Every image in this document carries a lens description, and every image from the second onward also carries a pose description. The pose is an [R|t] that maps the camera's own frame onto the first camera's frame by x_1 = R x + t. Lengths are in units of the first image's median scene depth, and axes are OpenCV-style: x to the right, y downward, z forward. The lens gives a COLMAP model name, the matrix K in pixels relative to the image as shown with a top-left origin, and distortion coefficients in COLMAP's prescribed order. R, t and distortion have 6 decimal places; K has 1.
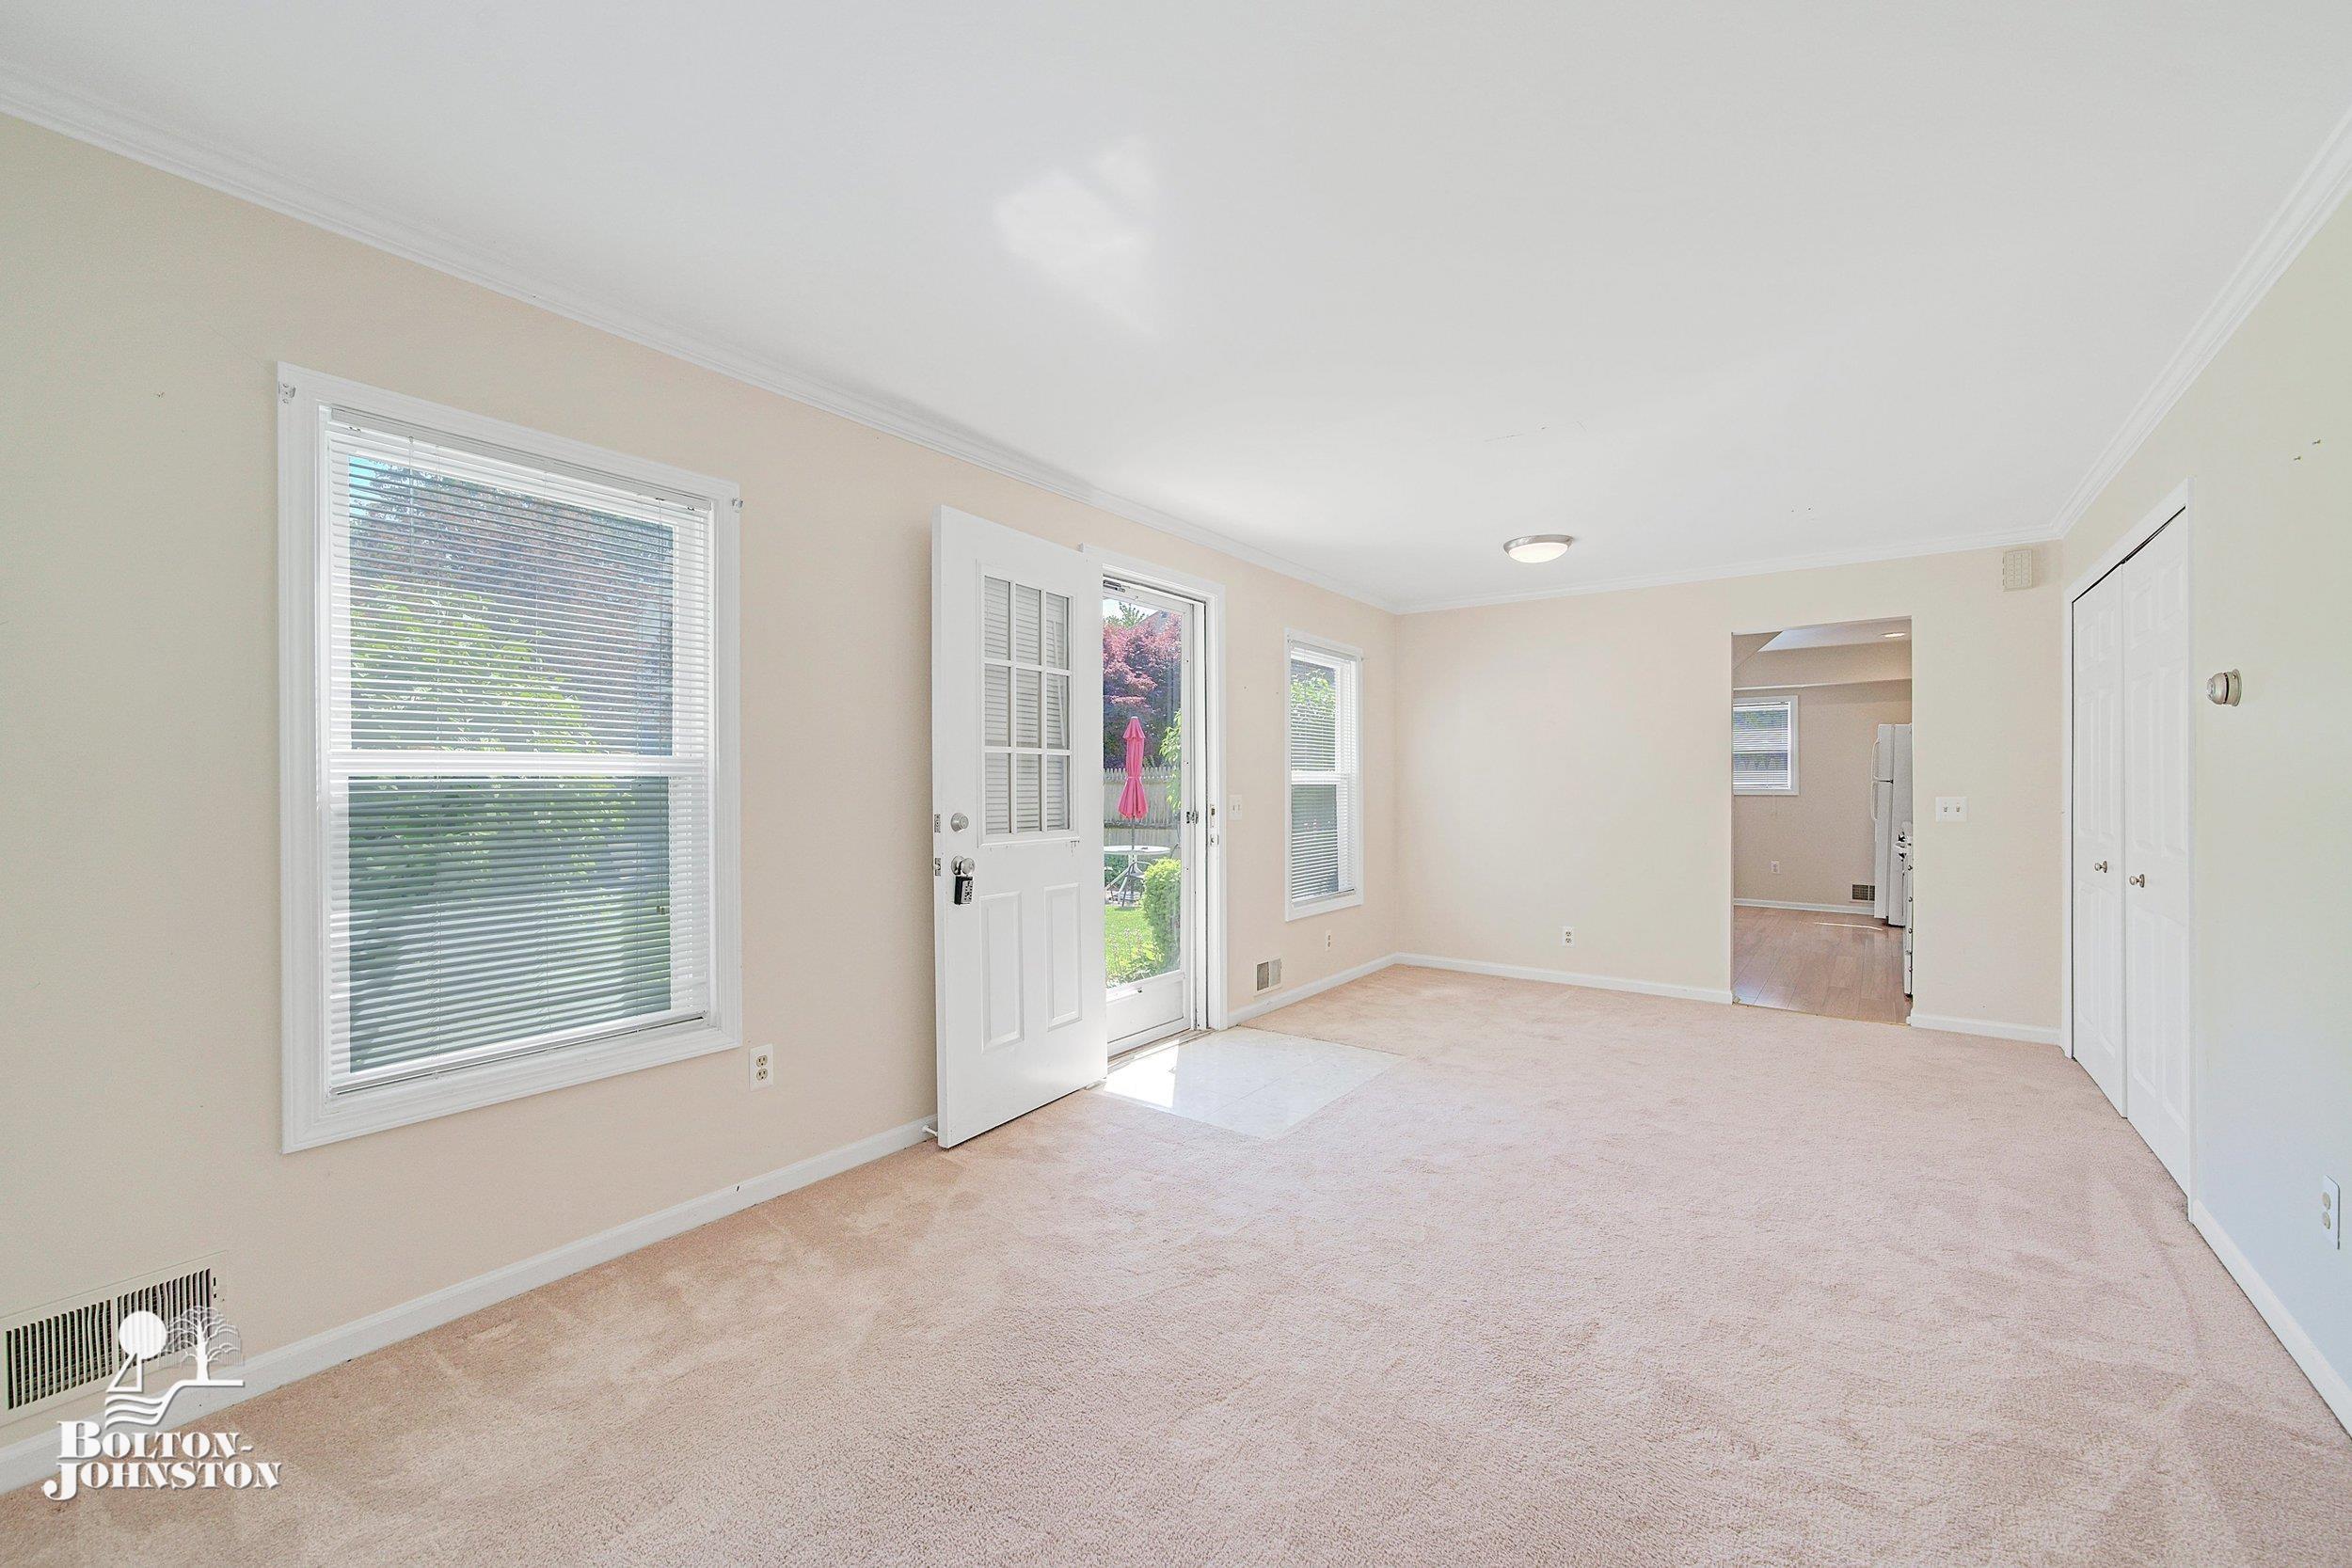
lens RADIAL K [[908.6, 0, 1154.0], [0, 908.6, 784.1], [0, 0, 1]] dist [0.001165, 0.000135]
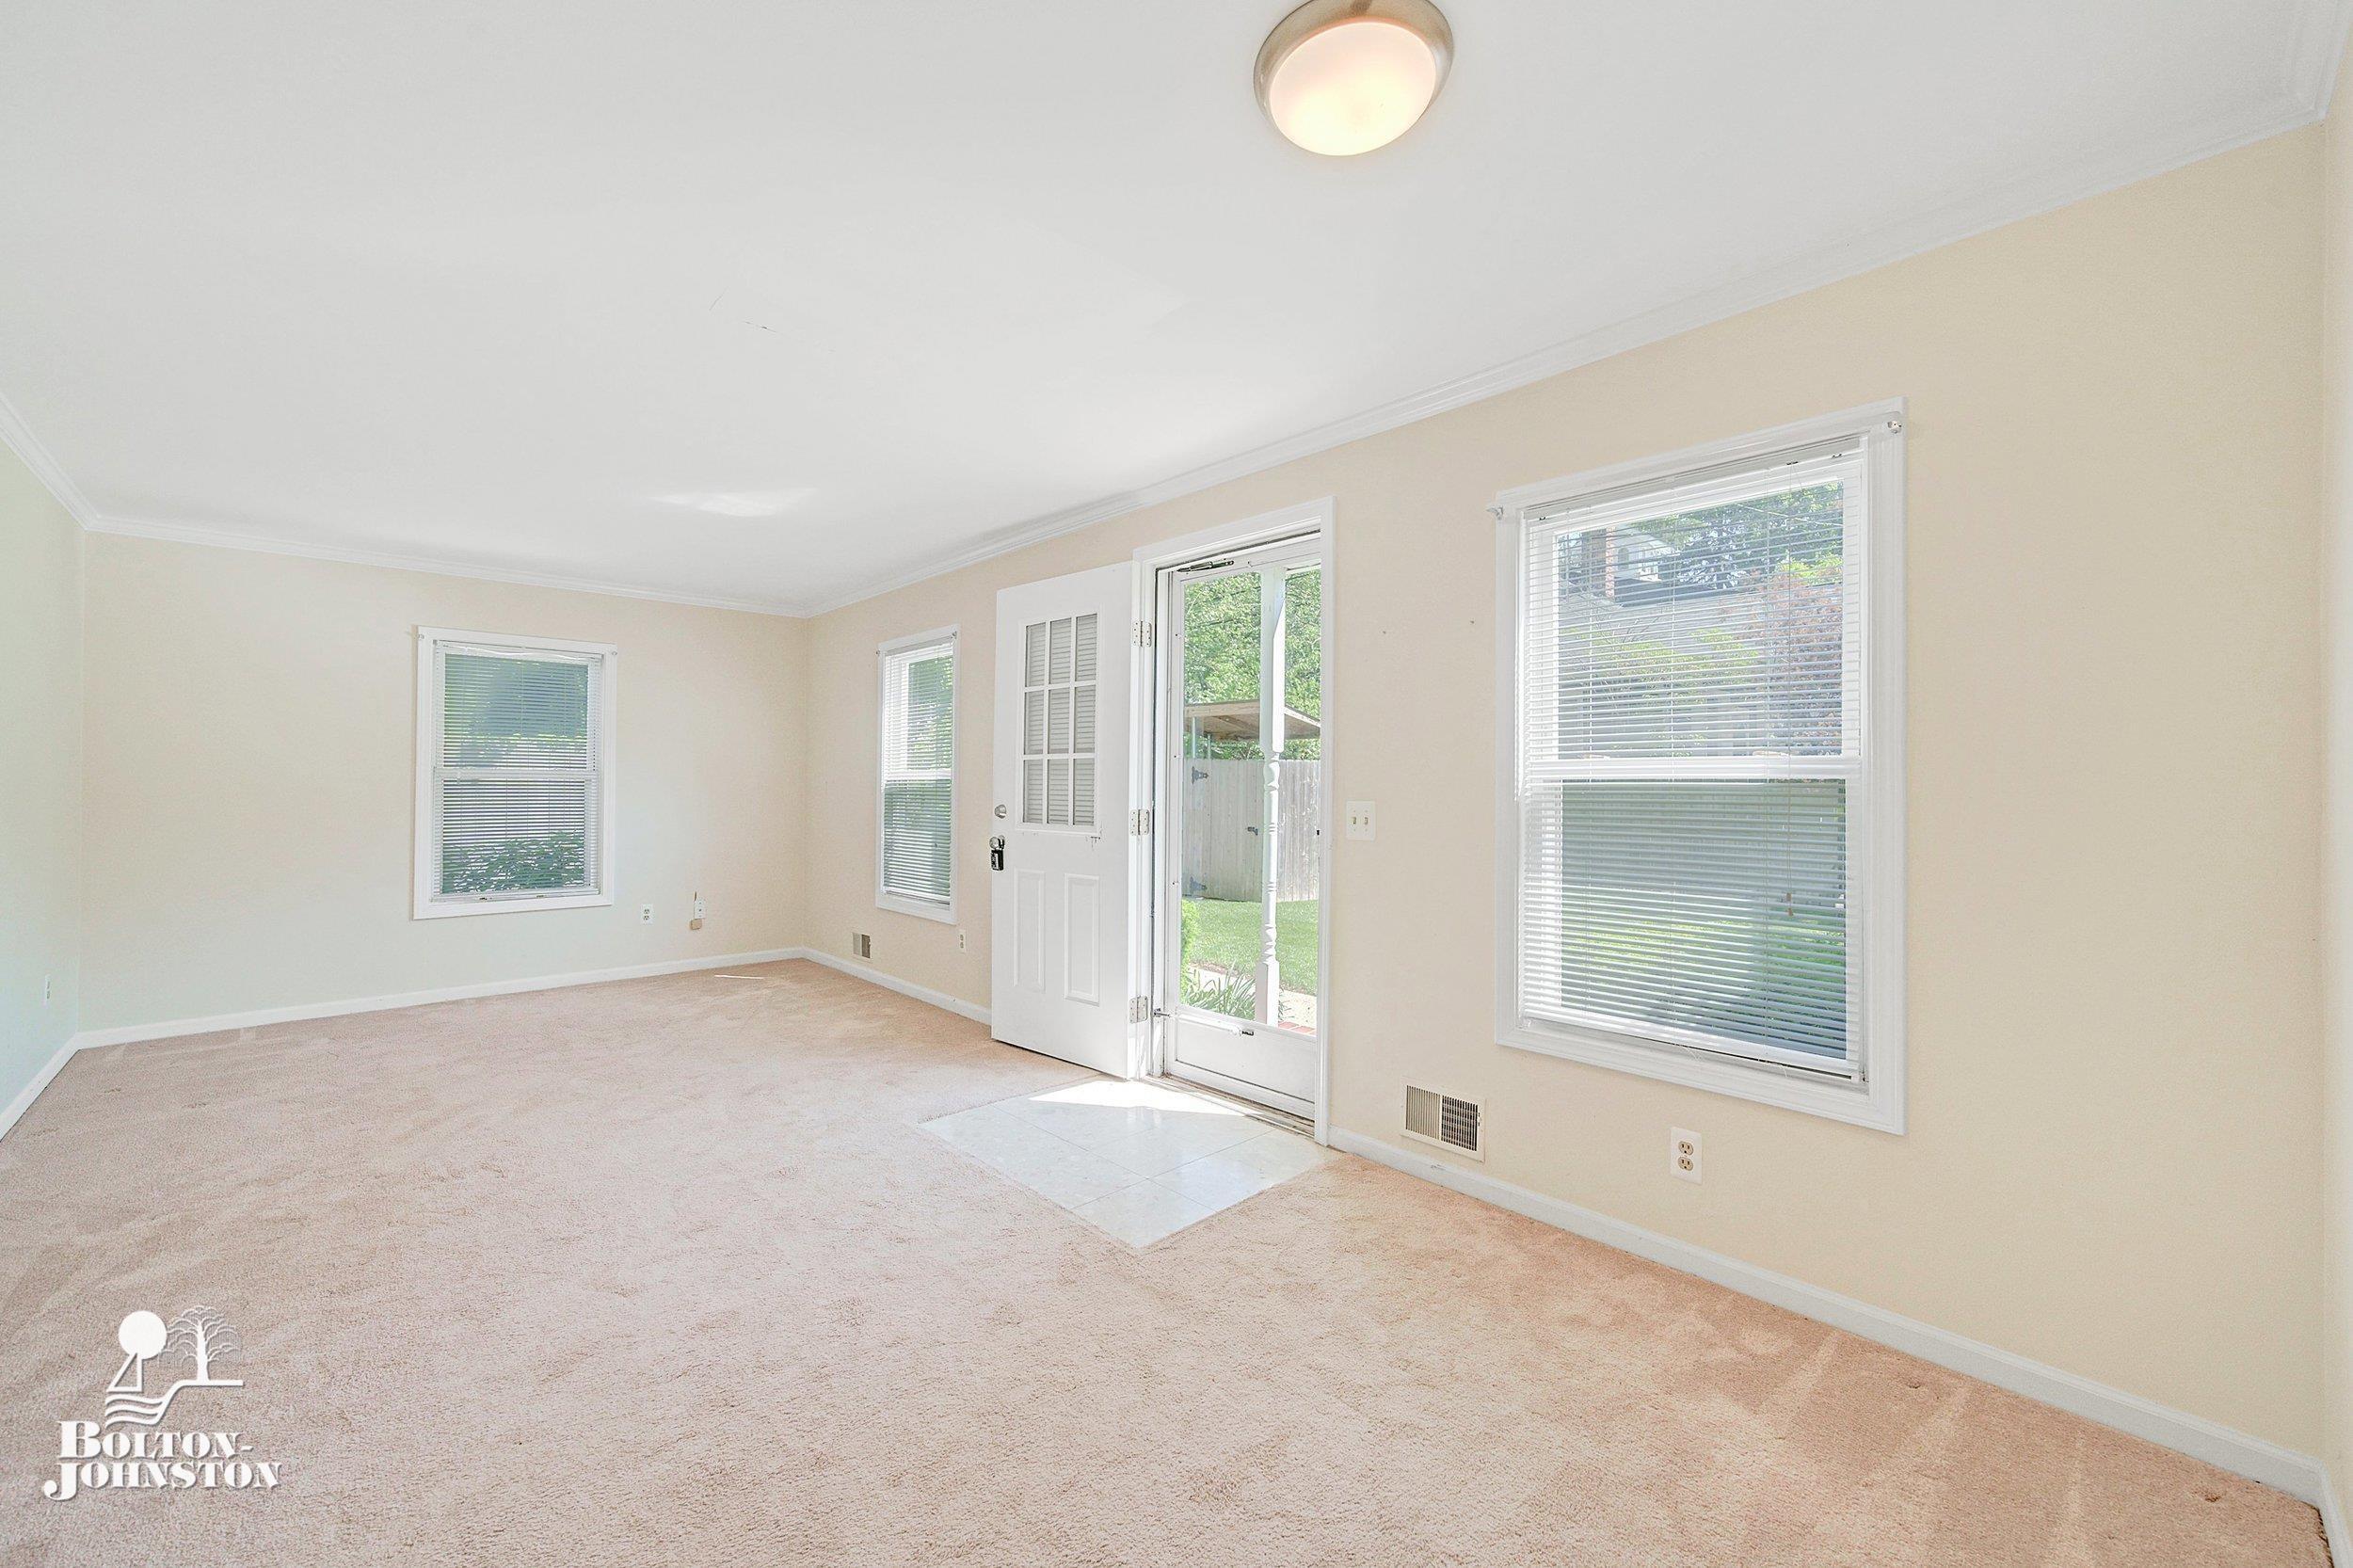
lens RADIAL K [[909.1, 0, 1158.8], [0, 909.1, 783.4], [0, 0, 1]] dist [0.001165, 0.000135]
pose [[-0.136897, -0.000297, -0.990585, 0.973361], [-0.005807, 0.999983, 0.000503, -0.002570], [0.990568, 0.005821, -0.136896, 1.221816]]
